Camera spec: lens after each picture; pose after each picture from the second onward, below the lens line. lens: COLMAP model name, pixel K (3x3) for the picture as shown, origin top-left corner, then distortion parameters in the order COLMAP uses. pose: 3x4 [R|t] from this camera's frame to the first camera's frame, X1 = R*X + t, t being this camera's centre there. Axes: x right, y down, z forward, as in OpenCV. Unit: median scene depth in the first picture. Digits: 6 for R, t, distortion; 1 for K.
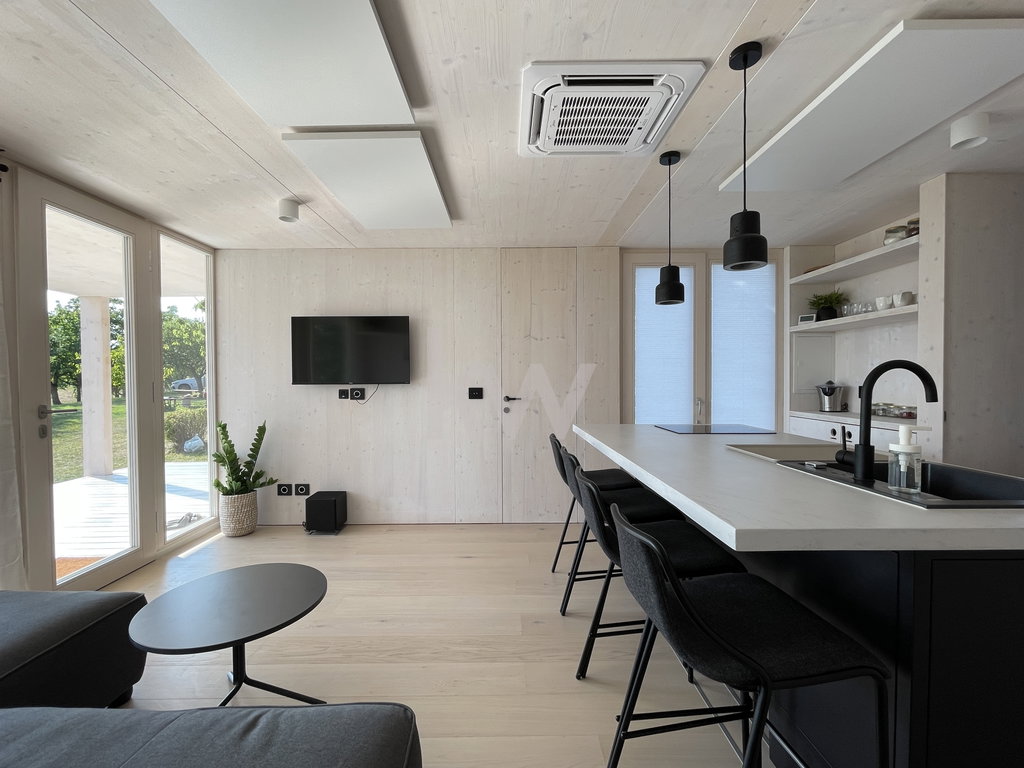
lens RADIAL K [[435.2, 0, 509.5], [0, 435.2, 386.9], [0, 0, 1]] dist [-0.000468, -0.000641]
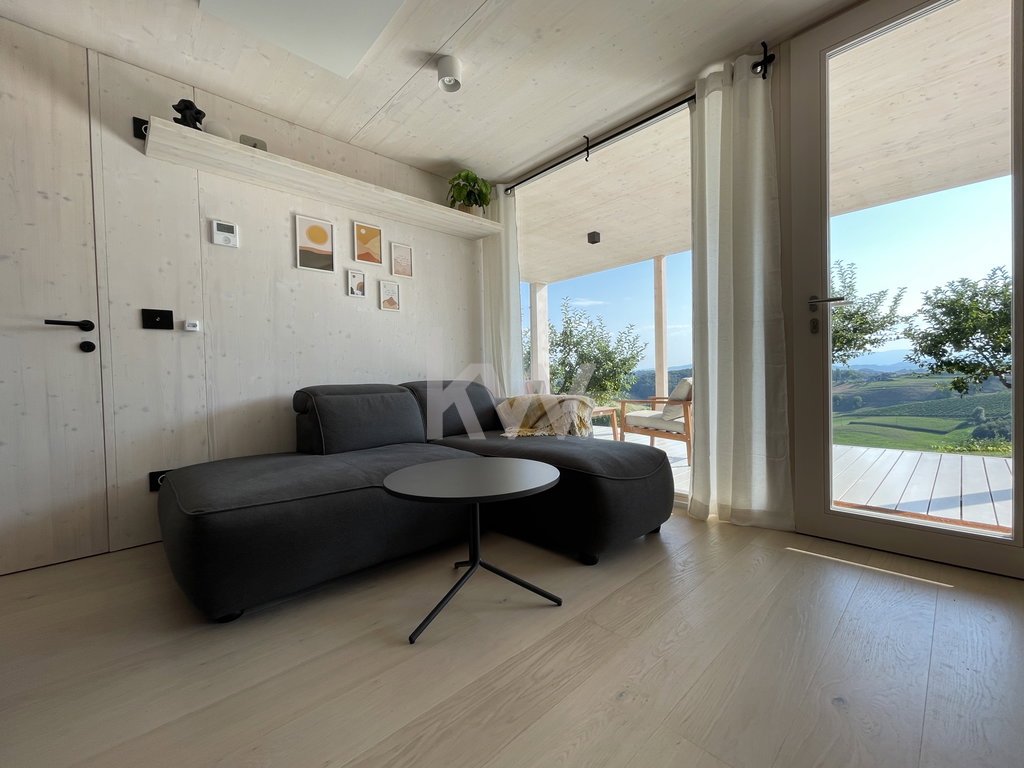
lens RADIAL K [[425.4, 0, 509.8], [0, 425.4, 386.3], [0, 0, 1]] dist [-0.001276, 0.000070]
pose [[-0.730625, 0.040270, -0.681590, -0.033145], [0.014994, 0.998965, 0.042948, 0.172843], [0.682614, 0.021159, -0.730473, 1.178318]]
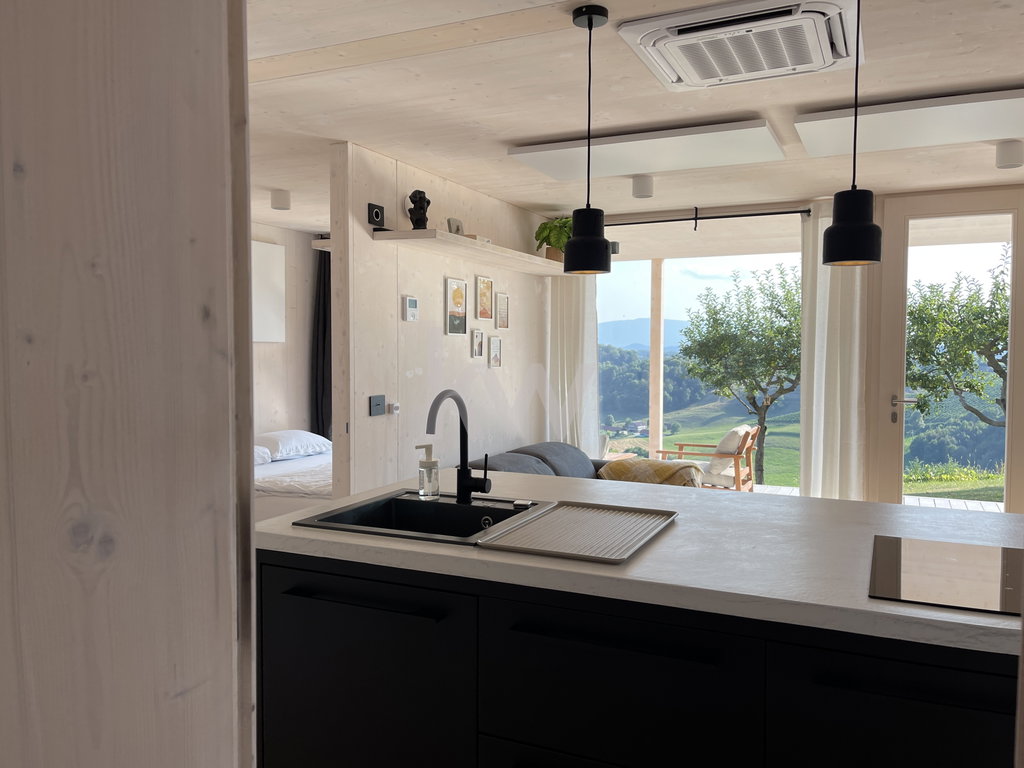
lens RADIAL K [[800.2, 0, 524.0], [0, 800.2, 381.7], [0, 0, 1]] dist [0.036768, 0.001764]
pose [[-0.425564, 0.043314, -0.903891, 1.276918], [-0.021246, 0.998100, 0.057831, -0.095712], [0.904679, 0.043815, -0.423836, 0.989155]]
